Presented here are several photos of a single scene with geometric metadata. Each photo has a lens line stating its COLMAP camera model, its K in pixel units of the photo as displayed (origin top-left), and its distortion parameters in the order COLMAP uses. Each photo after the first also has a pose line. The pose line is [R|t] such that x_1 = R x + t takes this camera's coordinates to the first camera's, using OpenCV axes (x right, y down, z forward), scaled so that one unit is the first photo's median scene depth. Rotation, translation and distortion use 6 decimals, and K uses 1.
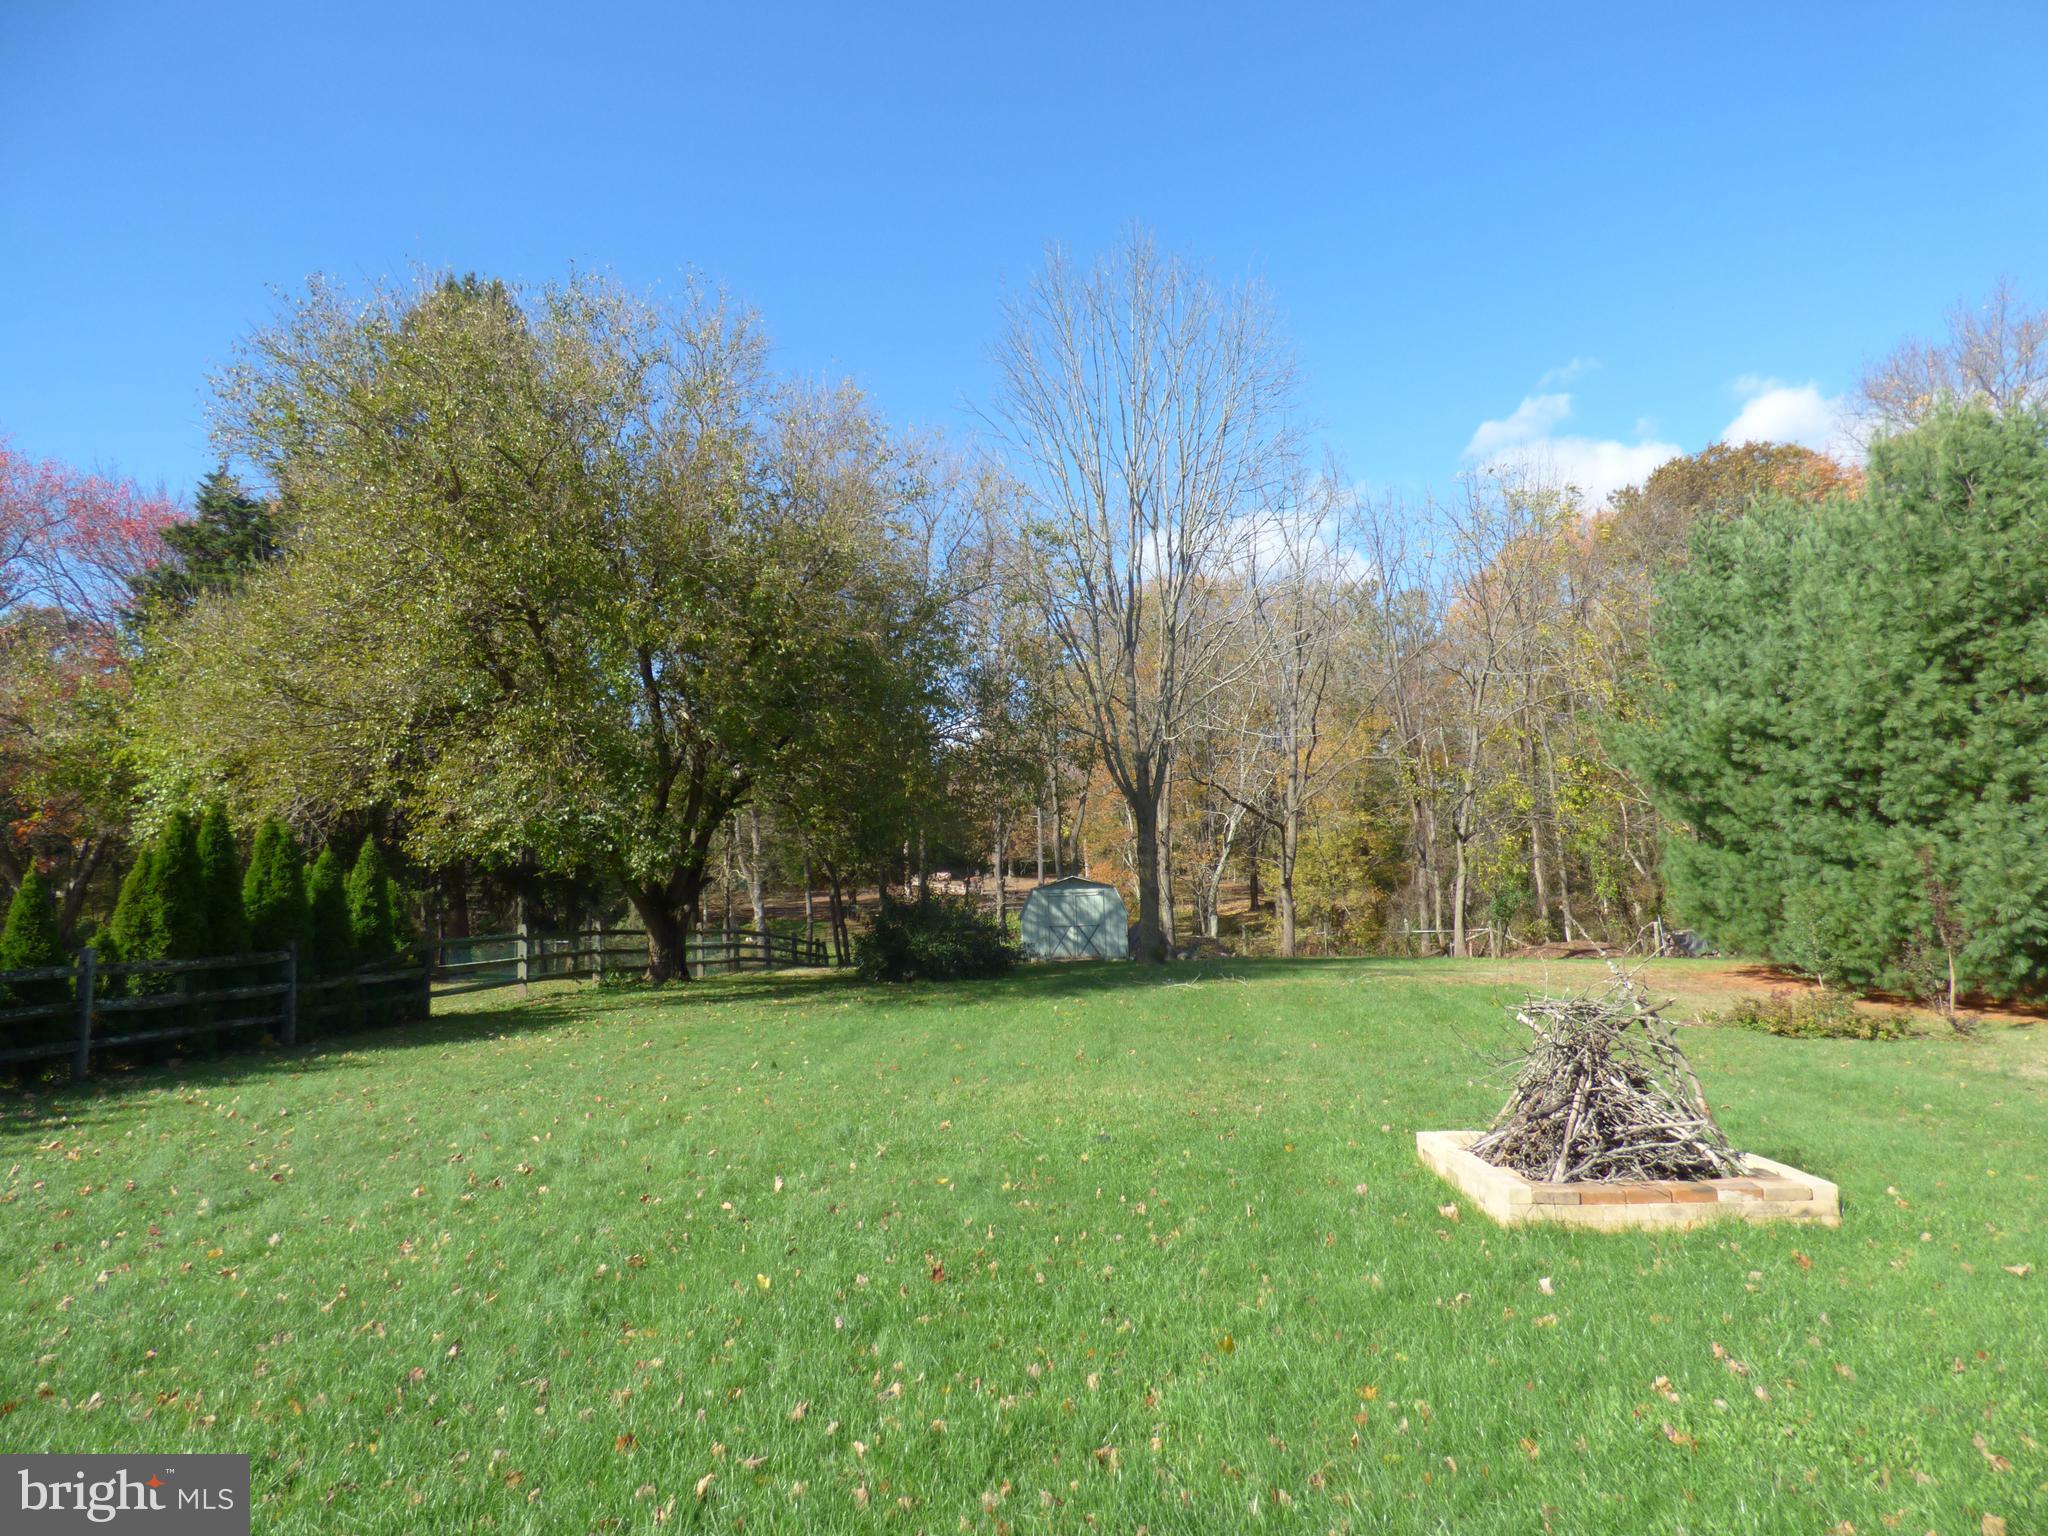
lens RADIAL K [[1194.6, 0, 1024.6], [0, 1194.6, 777.5], [0, 0, 1]] dist [-0.021466, 0.002093]
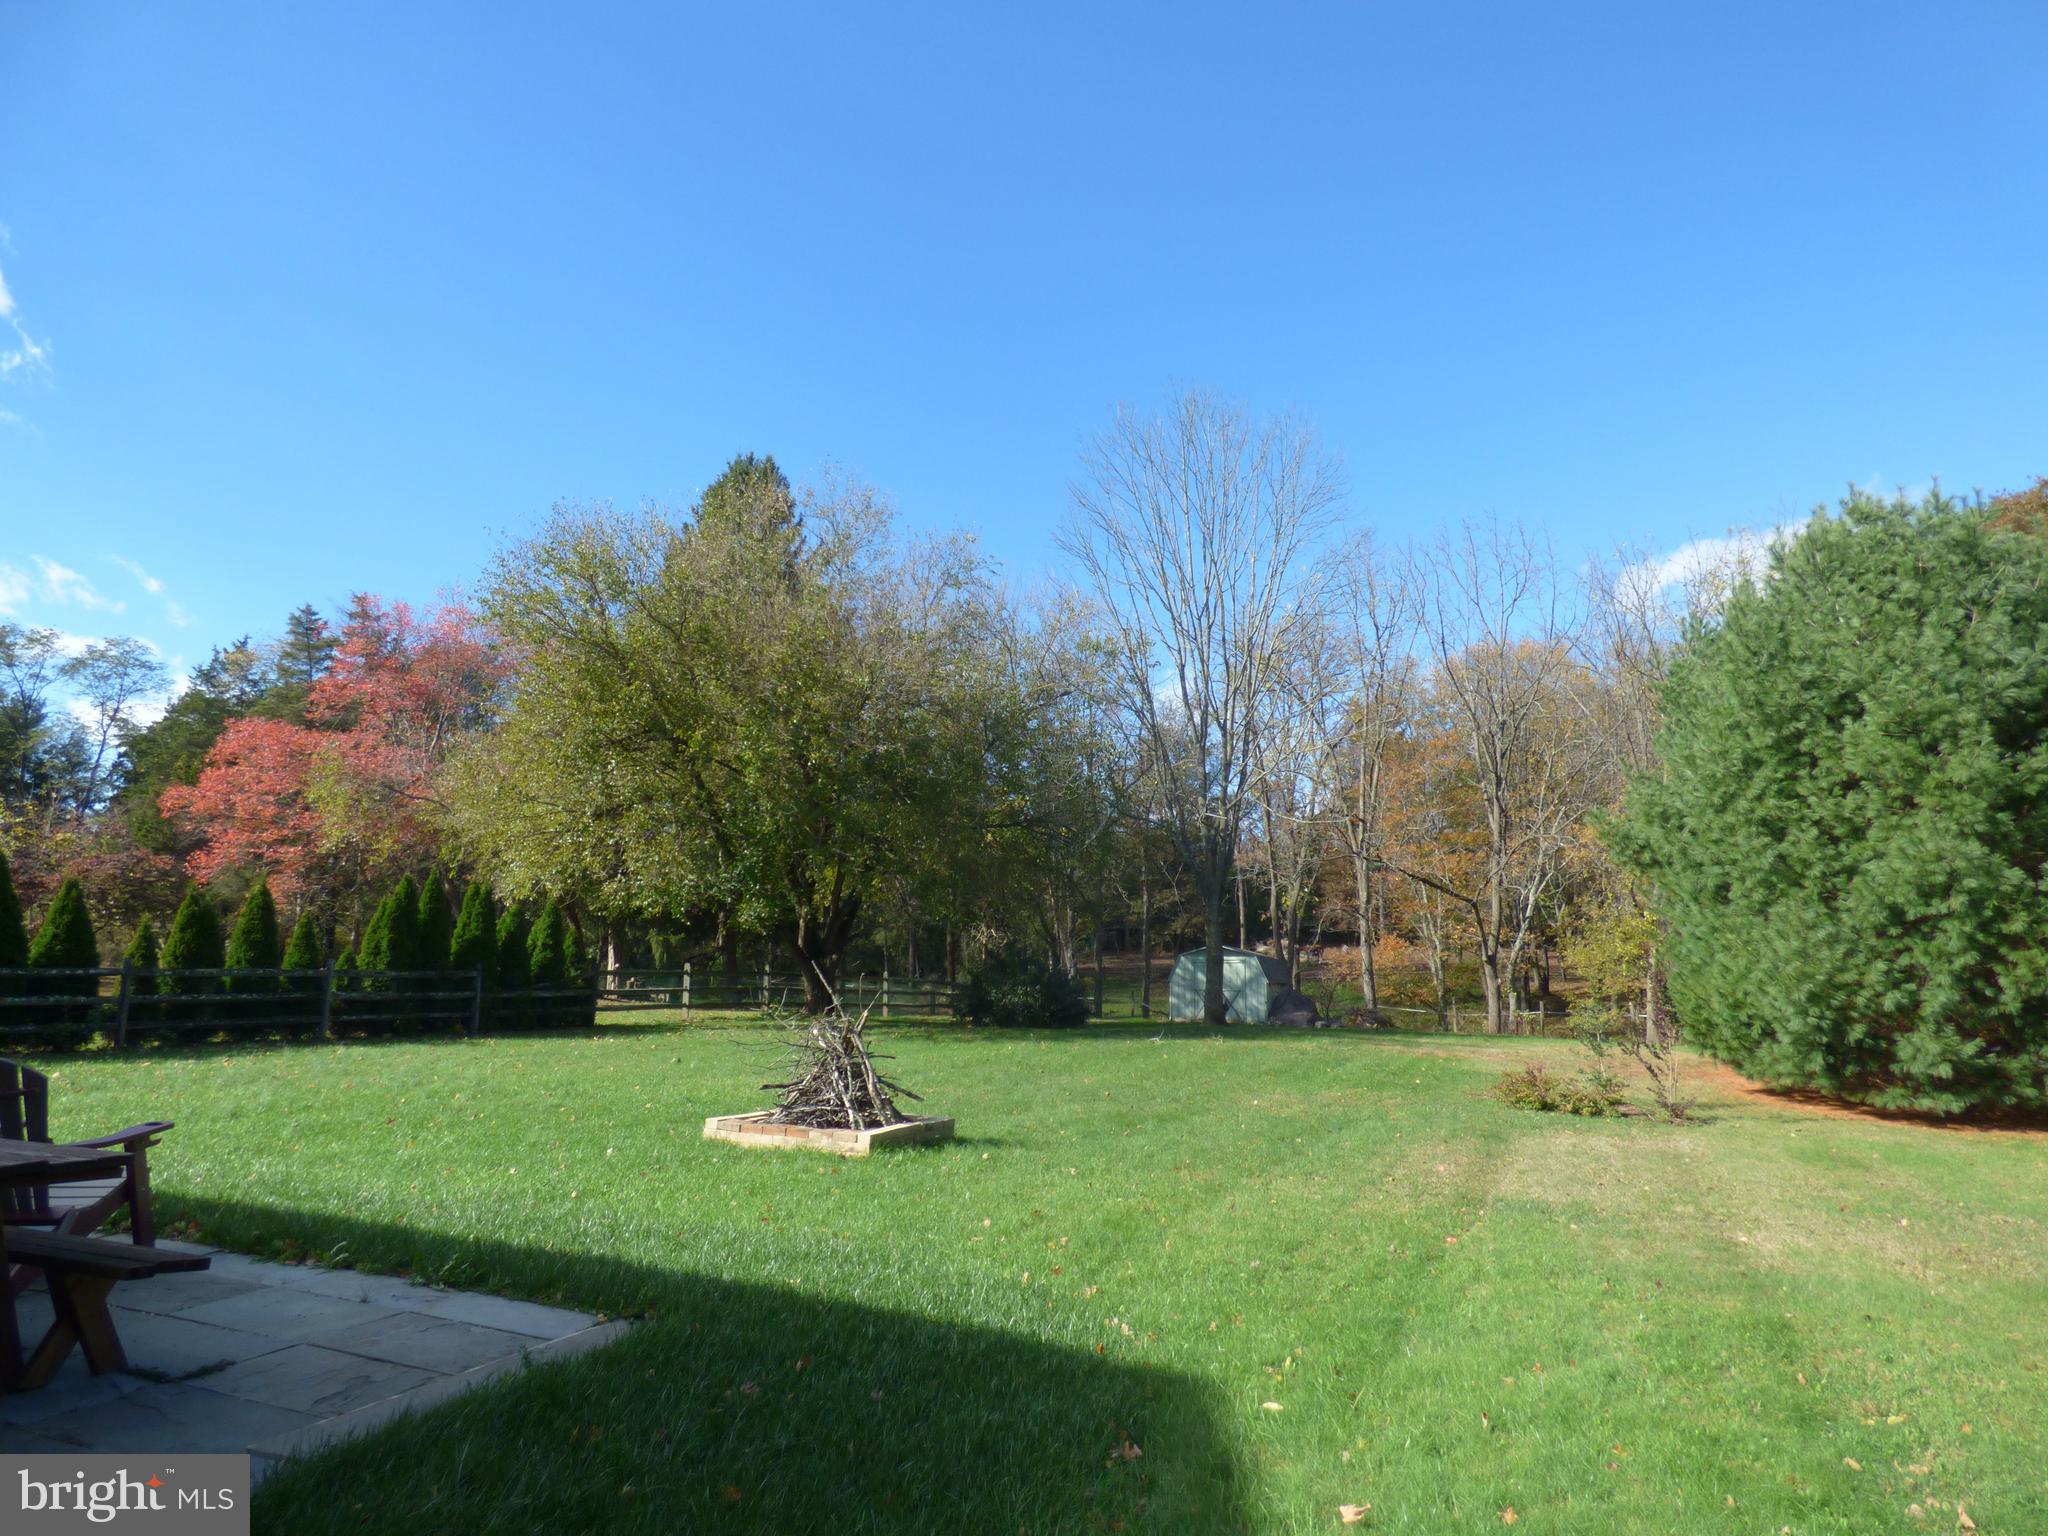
lens RADIAL K [[1194.6, 0, 1024.9], [0, 1194.6, 759.9], [0, 0, 1]] dist [-0.021466, 0.002093]
pose [[0.940009, -0.015204, -0.340810, 0.460987], [-0.007670, 0.997812, -0.065667, -0.022331], [0.341062, 0.064342, 0.937836, -0.165451]]
